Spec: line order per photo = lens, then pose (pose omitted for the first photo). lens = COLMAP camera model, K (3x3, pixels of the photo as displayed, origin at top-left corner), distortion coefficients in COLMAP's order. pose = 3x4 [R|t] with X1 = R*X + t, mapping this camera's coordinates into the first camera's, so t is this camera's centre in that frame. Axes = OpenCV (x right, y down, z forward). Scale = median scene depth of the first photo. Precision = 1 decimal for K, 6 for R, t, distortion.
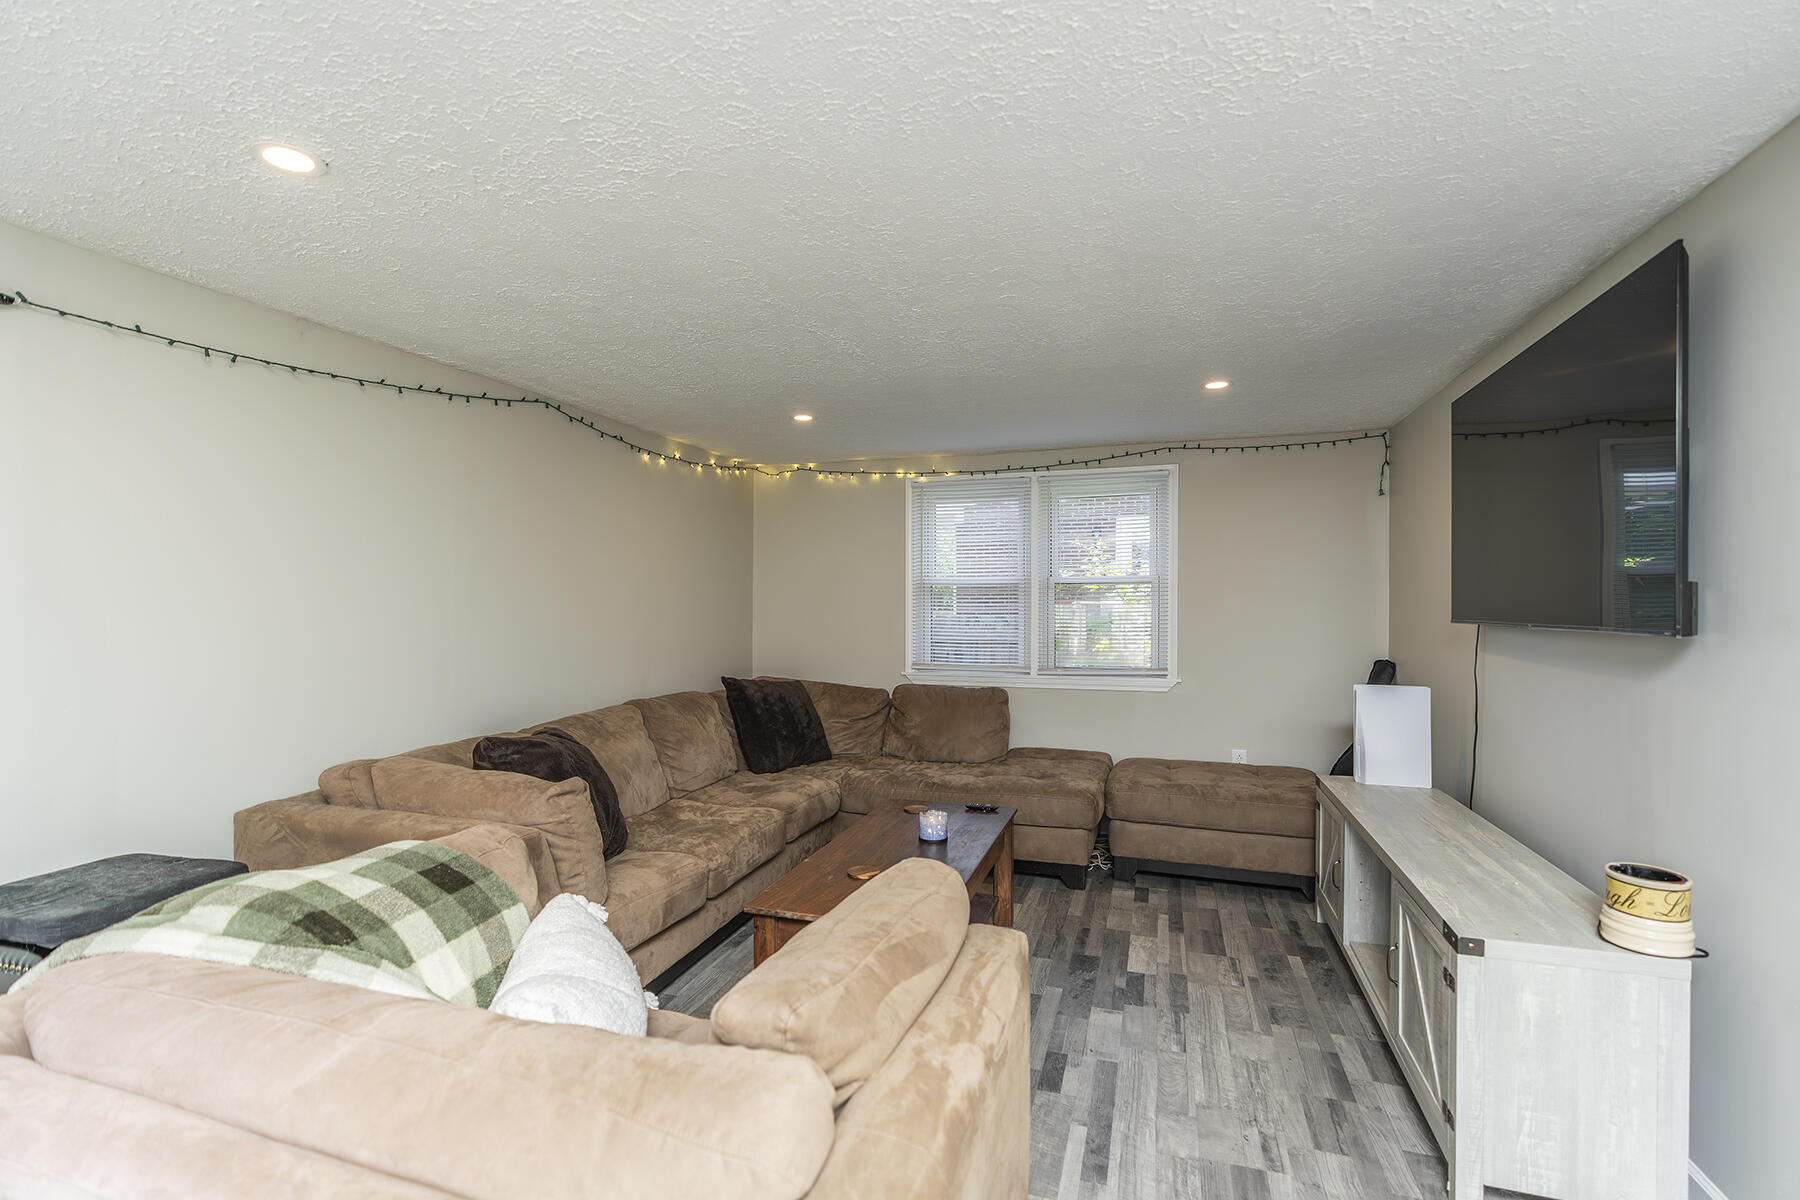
lens RADIAL K [[817.1, 0, 898.6], [0, 817.1, 590.7], [0, 0, 1]] dist [-0.000039, 0.000858]
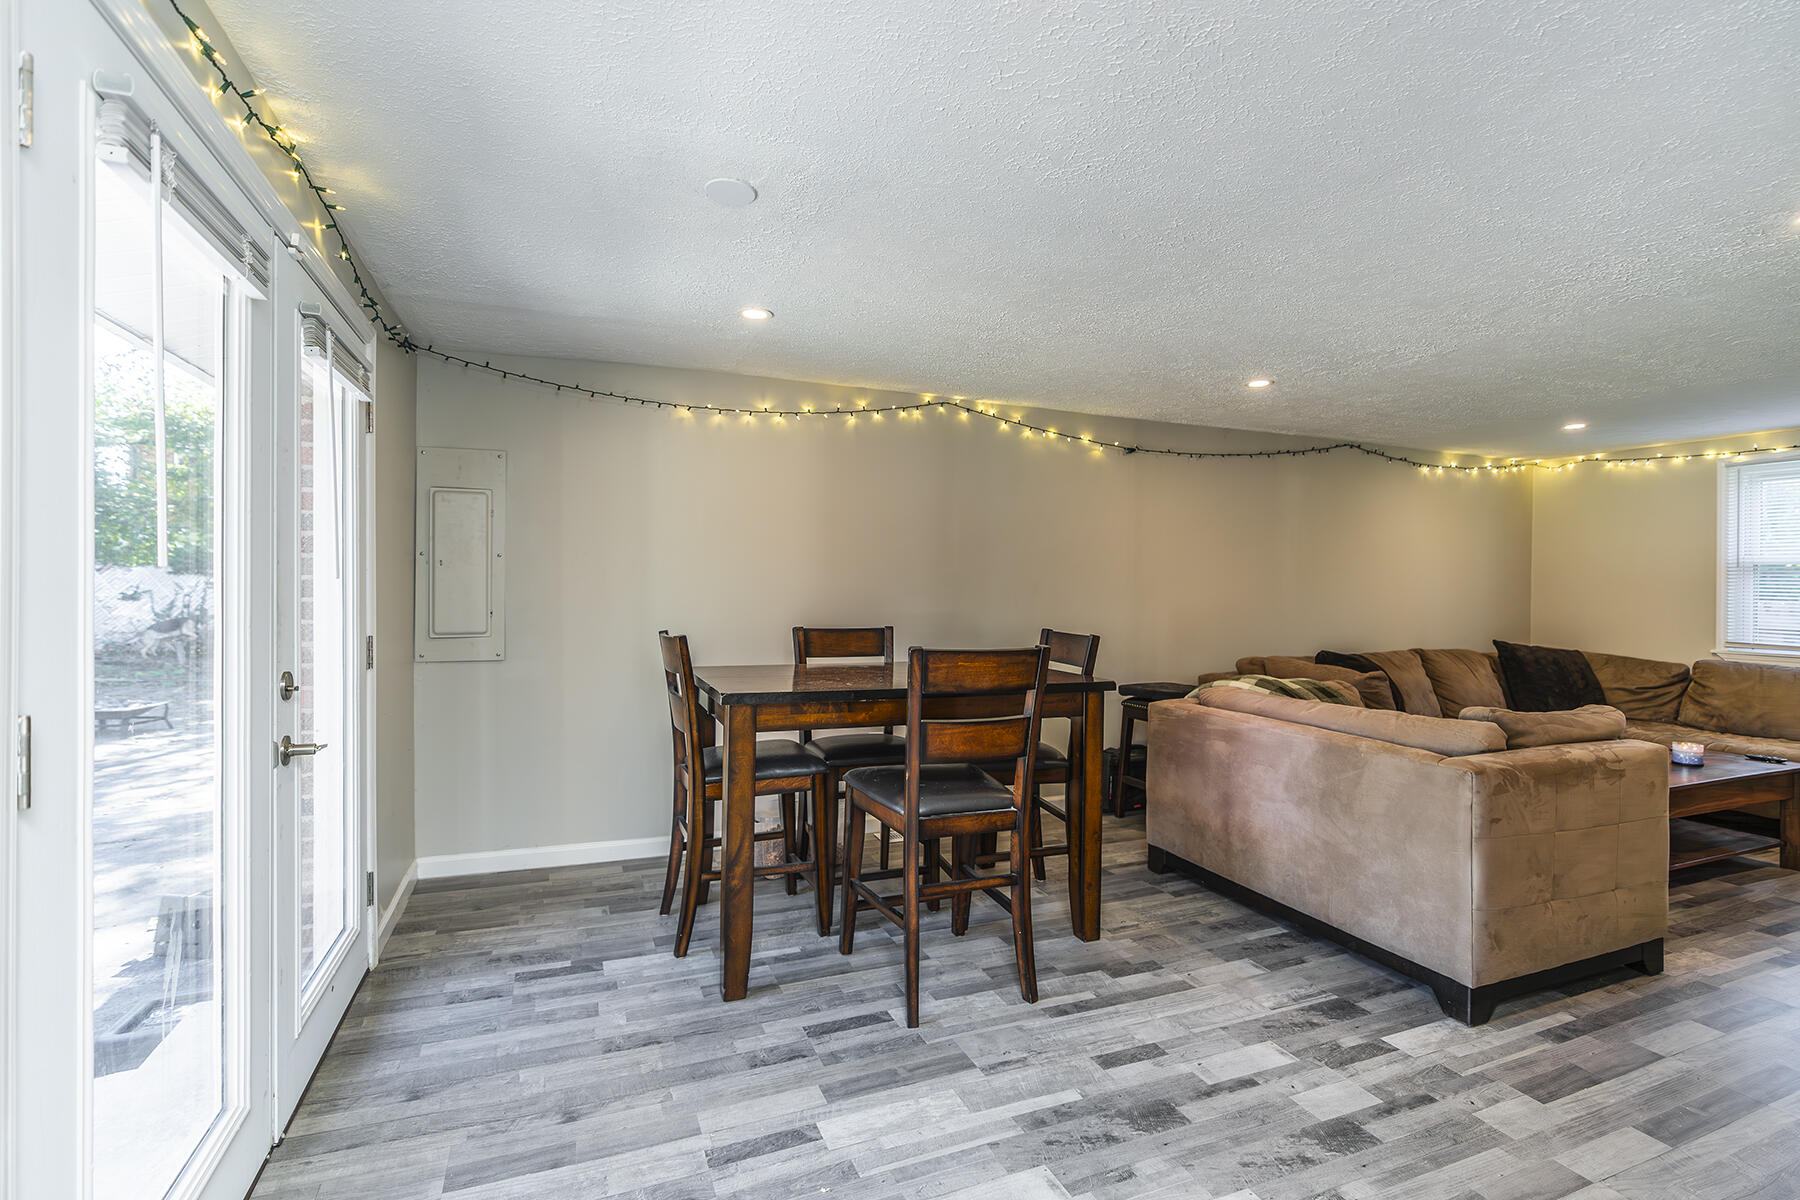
lens RADIAL K [[817.1, 0, 898.6], [0, 817.1, 590.7], [0, 0, 1]] dist [-0.000039, 0.000858]
pose [[0.644839, 0.010133, -0.764251, 0.134057], [-0.001218, 0.999924, 0.012229, 0.015147], [0.764317, -0.006955, 0.644803, -0.441942]]
